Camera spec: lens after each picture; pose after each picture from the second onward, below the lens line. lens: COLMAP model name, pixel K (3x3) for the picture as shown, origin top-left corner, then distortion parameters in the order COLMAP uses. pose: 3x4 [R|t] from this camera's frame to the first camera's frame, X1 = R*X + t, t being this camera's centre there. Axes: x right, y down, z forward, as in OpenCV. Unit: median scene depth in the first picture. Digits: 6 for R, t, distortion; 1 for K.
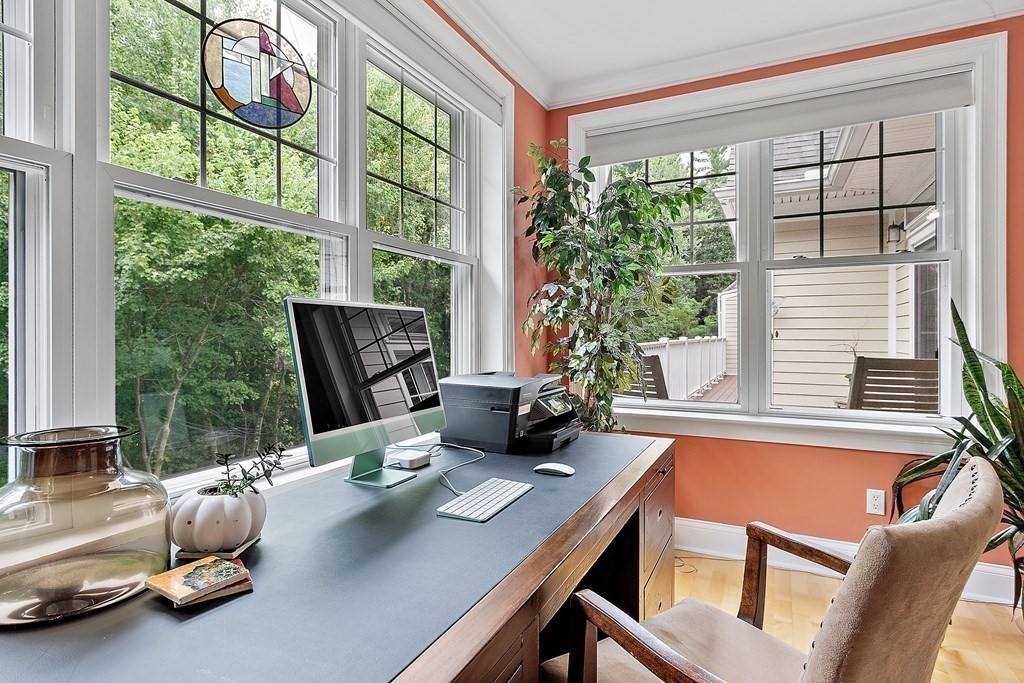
lens RADIAL K [[538.5, 0, 509.7], [0, 538.5, 336.4], [0, 0, 1]] dist [0.000542, 0.000061]
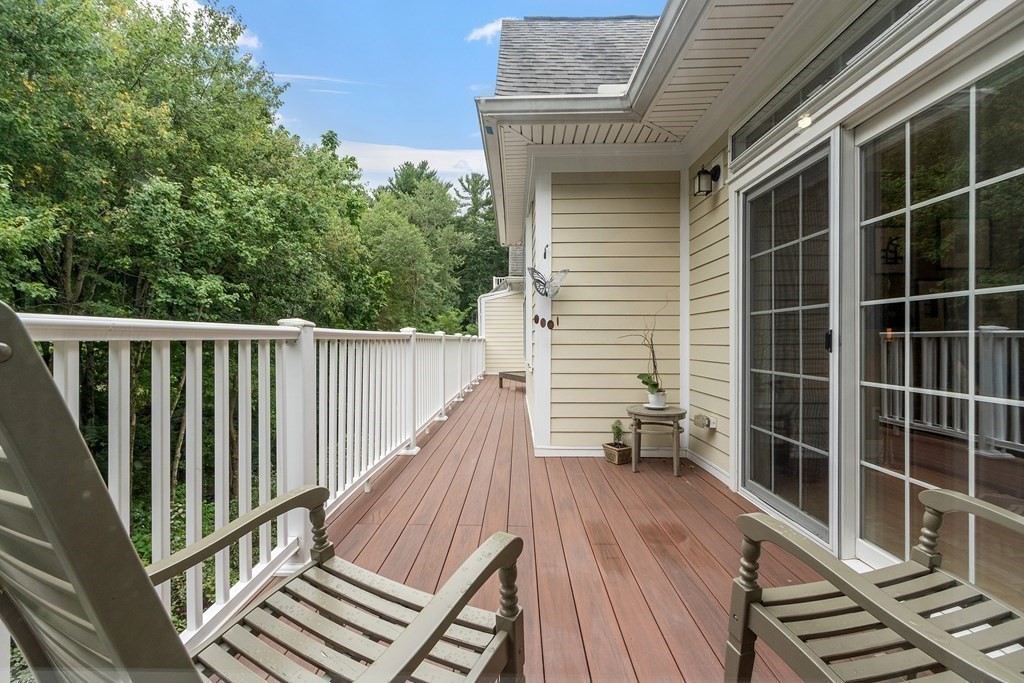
lens RADIAL K [[463.0, 0, 510.0], [0, 463.0, 340.2], [0, 0, 1]] dist [0.000946, 0.000046]
pose [[0.904749, -0.000546, 0.425944, 0.068486], [0.001800, 0.999995, -0.002541, 0.008497], [-0.425940, 0.003066, 0.904746, 0.183328]]
